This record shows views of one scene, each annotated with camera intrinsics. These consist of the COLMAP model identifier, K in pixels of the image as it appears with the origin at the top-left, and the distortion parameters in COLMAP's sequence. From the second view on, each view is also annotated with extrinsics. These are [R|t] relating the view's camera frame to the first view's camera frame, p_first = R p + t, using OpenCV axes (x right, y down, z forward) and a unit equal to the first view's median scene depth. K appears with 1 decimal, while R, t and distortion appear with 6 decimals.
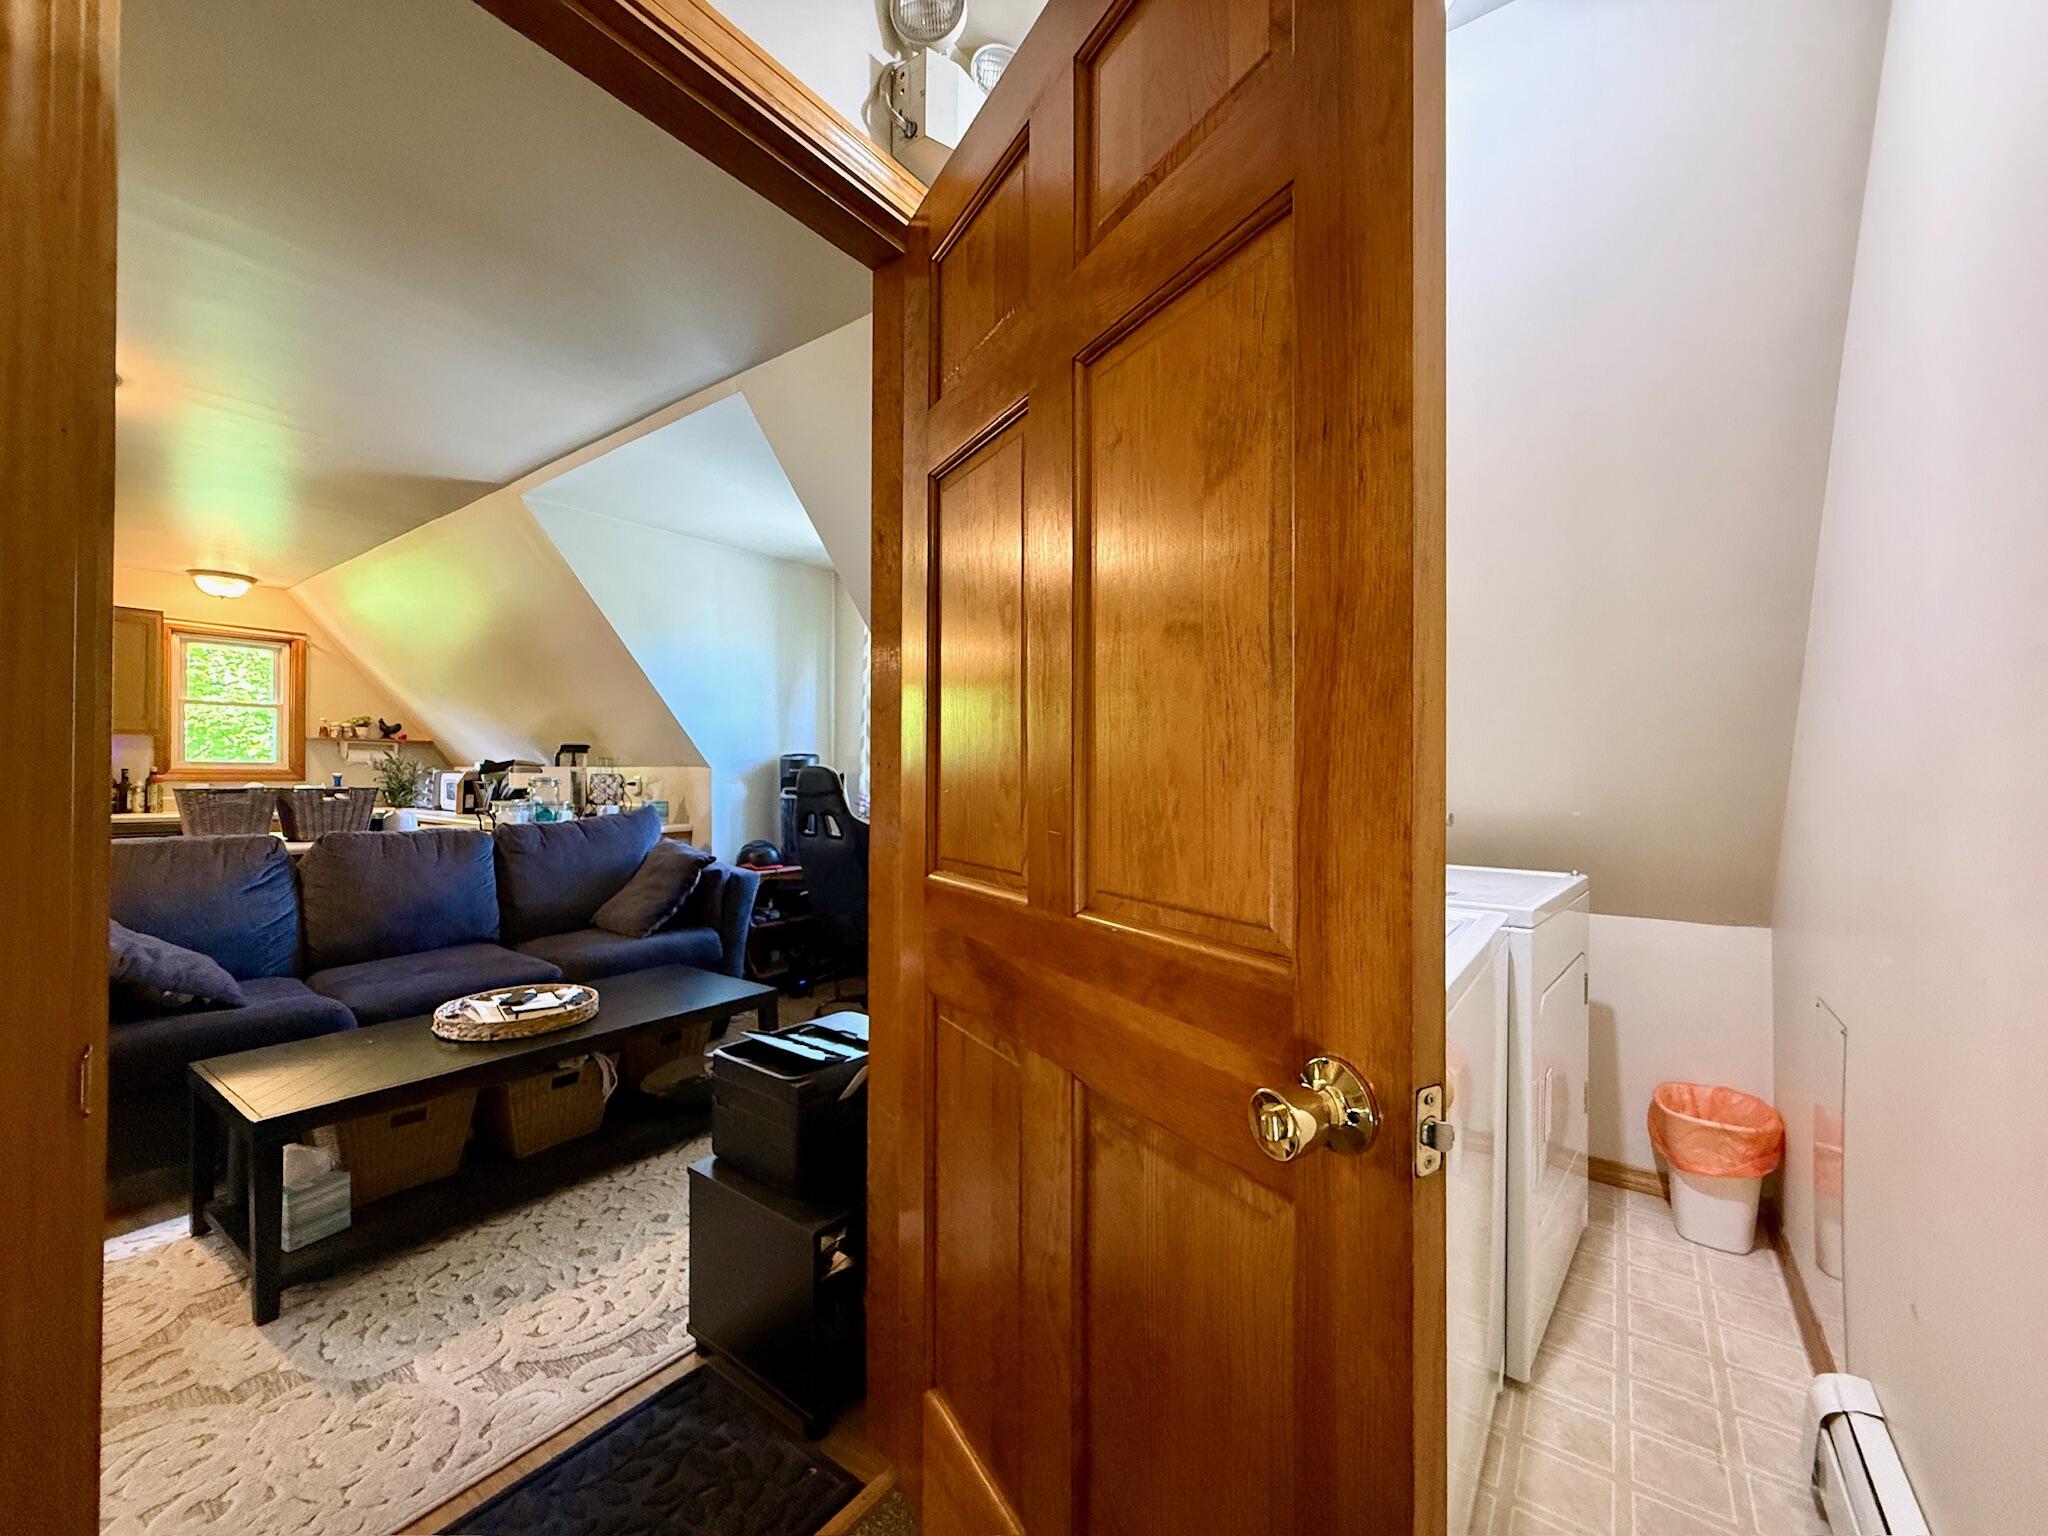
lens RADIAL K [[824.7, 0, 1014.9], [0, 824.7, 771.5], [0, 0, 1]] dist [0.001046, -0.000579]
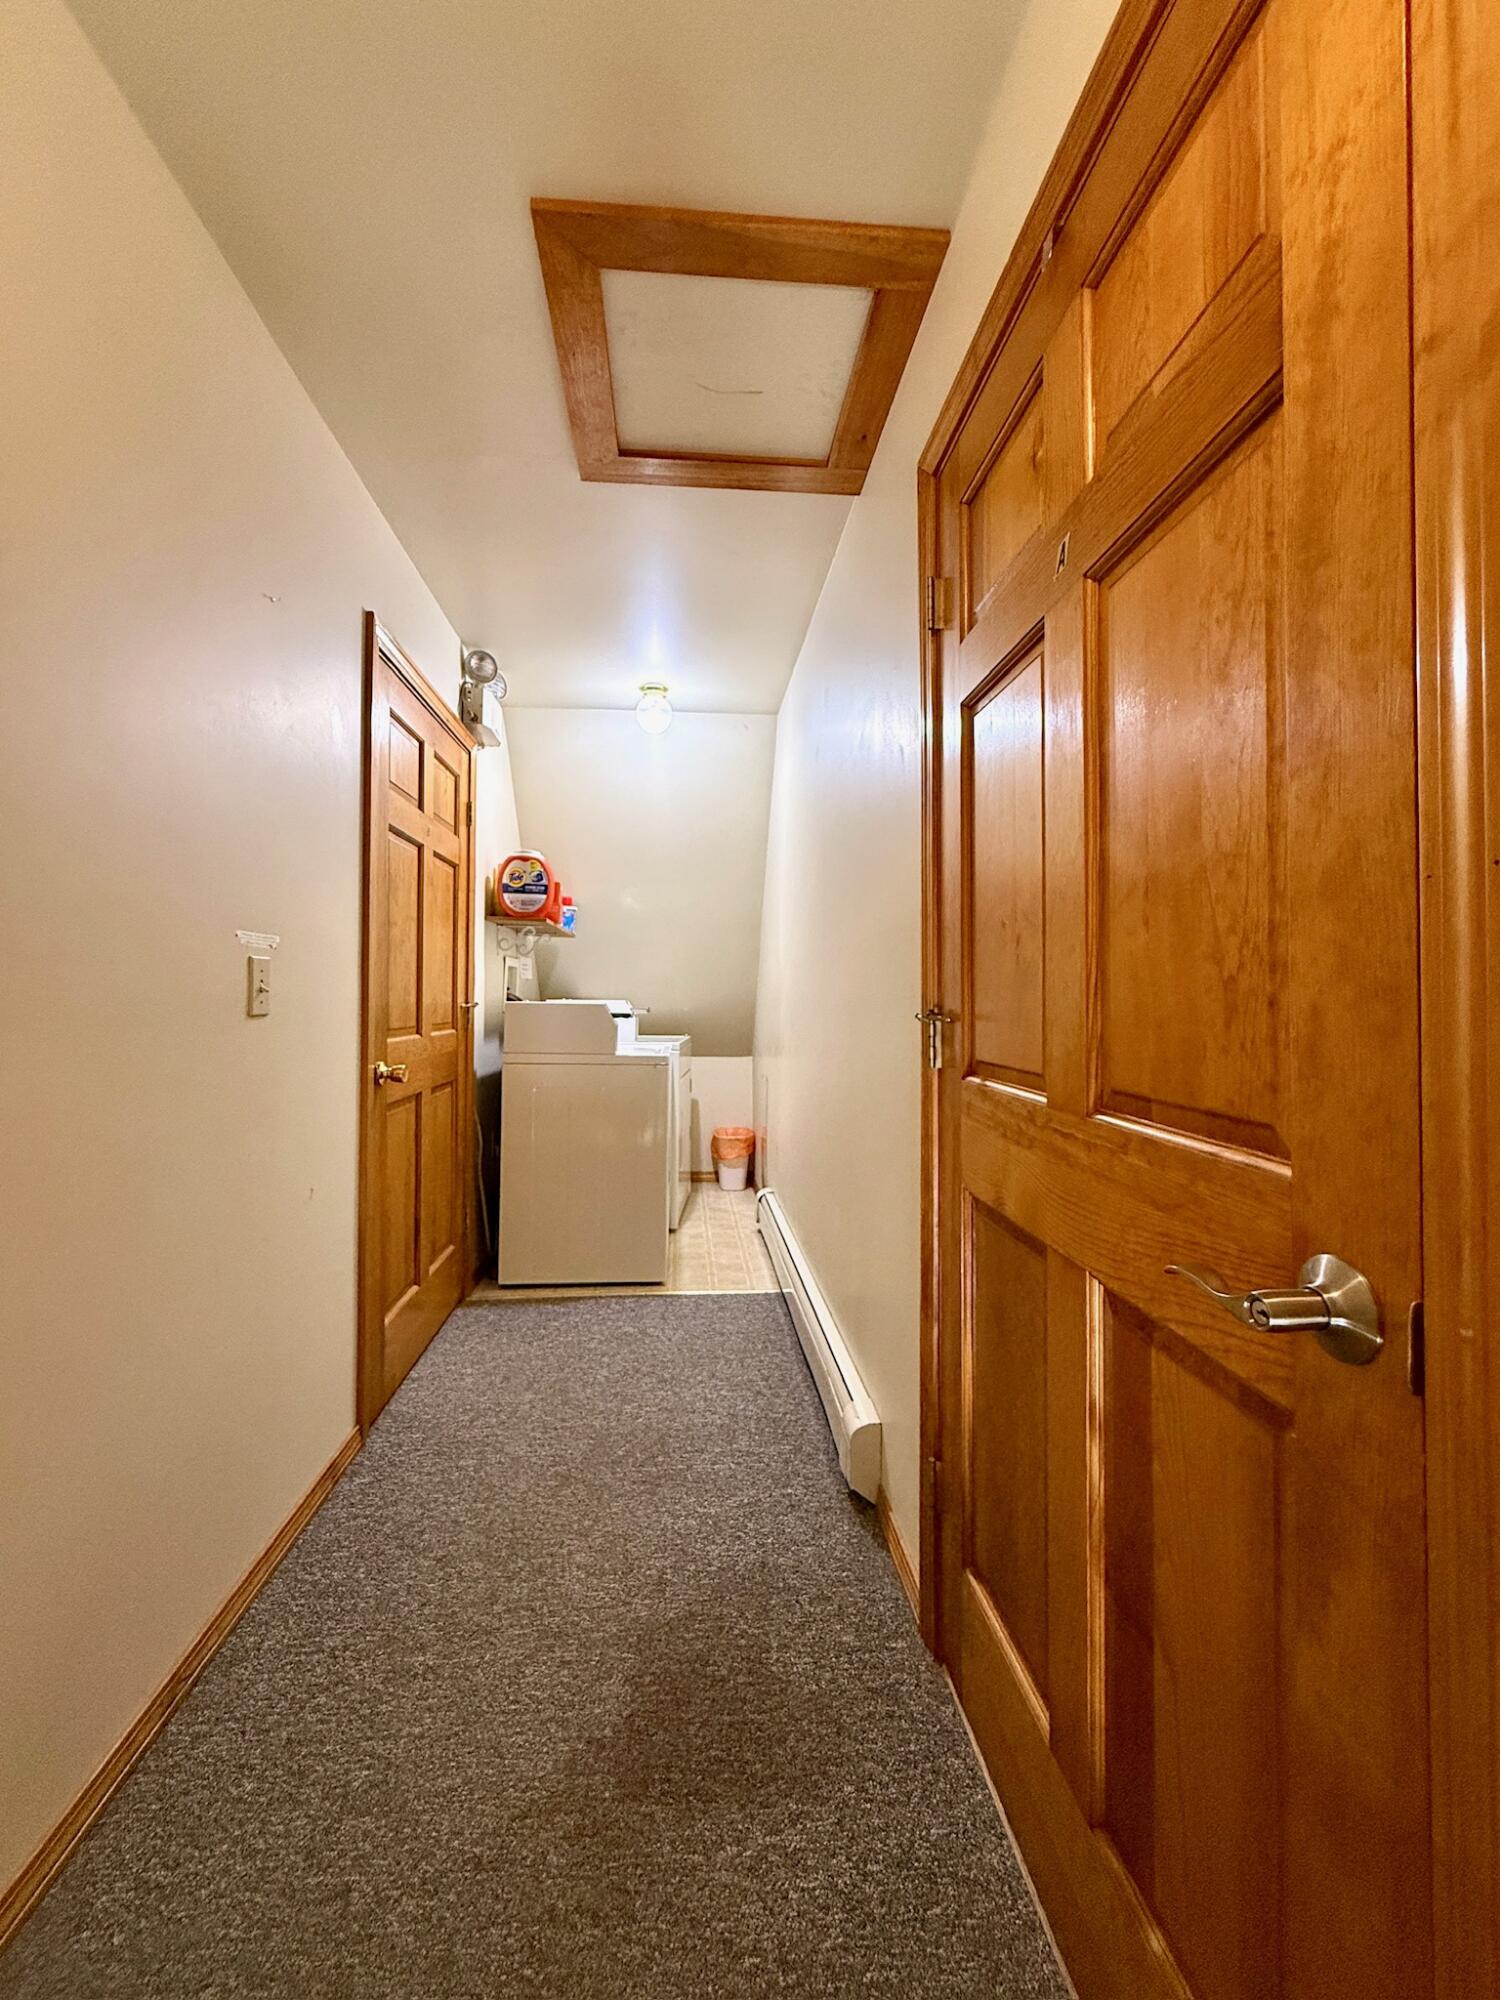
lens RADIAL K [[805.4, 0, 748.4], [0, 805.4, 1000.1], [0, 0, 1]] dist [0.001046, -0.000579]
pose [[0.751971, 0.002352, 0.659192, -0.655105], [-0.004649, 0.999988, 0.001735, 0.014575], [-0.659180, -0.004370, 0.751972, -0.778541]]
